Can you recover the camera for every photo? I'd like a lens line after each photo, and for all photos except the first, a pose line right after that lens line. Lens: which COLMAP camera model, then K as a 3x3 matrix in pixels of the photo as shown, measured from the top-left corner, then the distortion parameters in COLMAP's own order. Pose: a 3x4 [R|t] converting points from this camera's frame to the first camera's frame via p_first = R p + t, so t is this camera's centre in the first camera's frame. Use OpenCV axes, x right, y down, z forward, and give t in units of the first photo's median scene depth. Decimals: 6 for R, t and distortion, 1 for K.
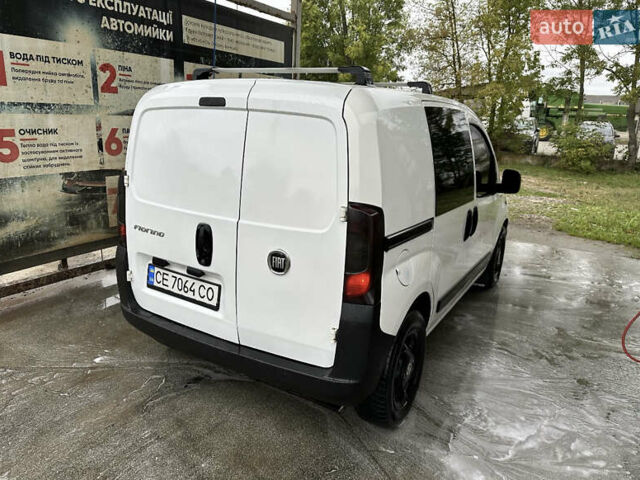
lens RADIAL K [[479.1, 0, 320.0], [0, 479.1, 240.0], [0, 0, 1]] dist [0.136563, -0.177461]
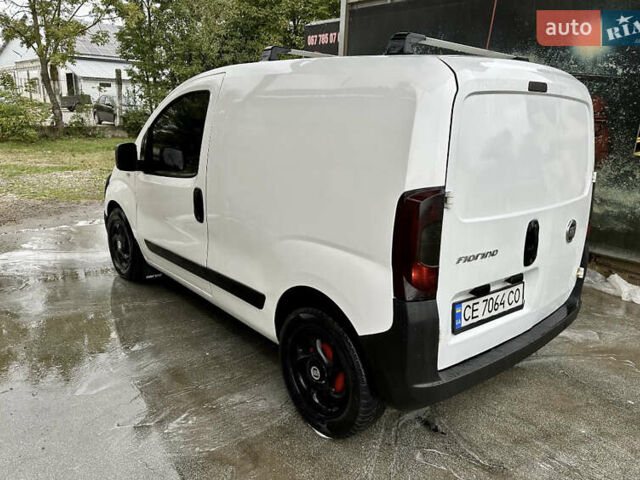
lens RADIAL K [[479.1, 0, 320.0], [0, 479.1, 240.0], [0, 0, 1]] dist [0.136563, -0.177461]
pose [[0.300606, -0.275287, 0.913156, -1.176741], [0.206581, 0.953503, 0.219445, -0.276370], [-0.931107, 0.122674, 0.343498, 1.023075]]
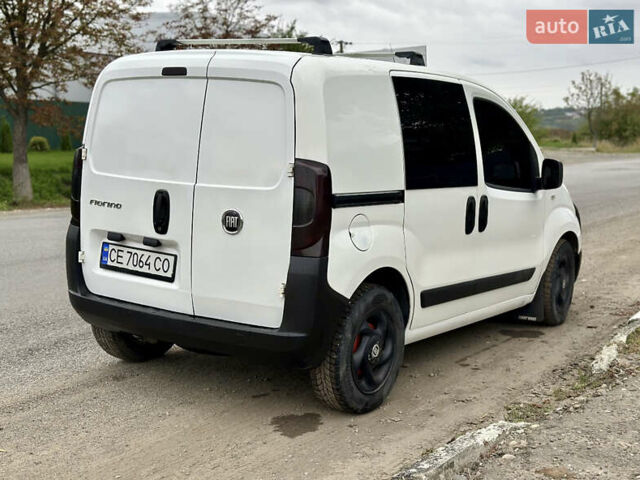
lens RADIAL K [[963.6, 0, 320.0], [0, 963.6, 240.0], [0, 0, 1]] dist [-0.031798, 2.183775]
pose [[0.996989, 0.005715, -0.077332, 0.229178], [-0.015466, 0.991898, -0.126093, 0.301343], [0.075985, 0.126910, 0.989000, -0.891912]]
